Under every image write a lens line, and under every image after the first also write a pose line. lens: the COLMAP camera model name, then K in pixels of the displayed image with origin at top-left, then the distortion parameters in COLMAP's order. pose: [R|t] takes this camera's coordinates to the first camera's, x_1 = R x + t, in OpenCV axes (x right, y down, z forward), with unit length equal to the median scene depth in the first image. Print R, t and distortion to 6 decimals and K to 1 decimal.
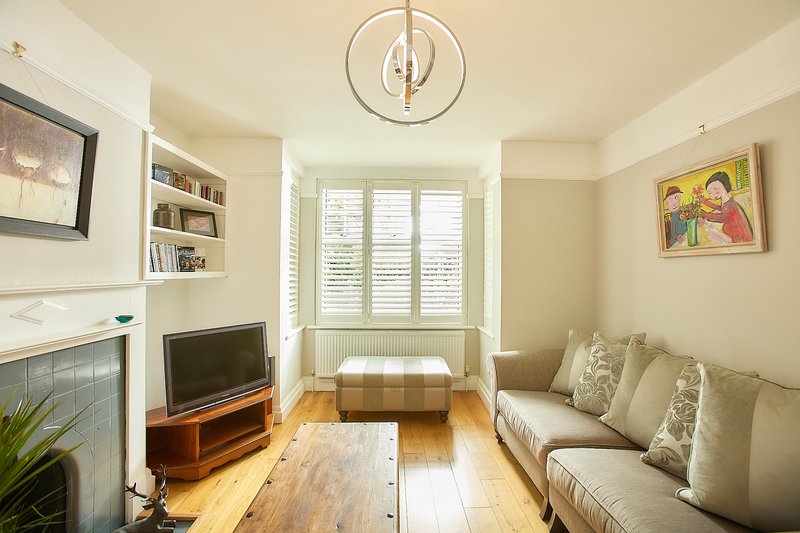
lens RADIAL K [[366.4, 0, 403.9], [0, 366.4, 264.7], [0, 0, 1]] dist [-0.086740, 0.039364]
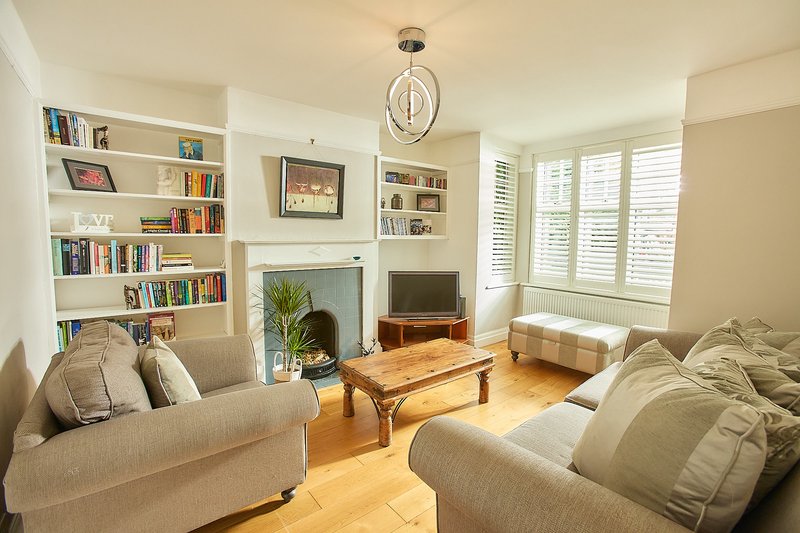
lens RADIAL K [[366.4, 0, 403.9], [0, 366.4, 264.7], [0, 0, 1]] dist [-0.086740, 0.039364]
pose [[0.595613, 0.069208, -0.800285, 0.625518], [0.003304, 0.996062, 0.088597, 0.005885], [0.803265, -0.055414, 0.593038, -0.006830]]
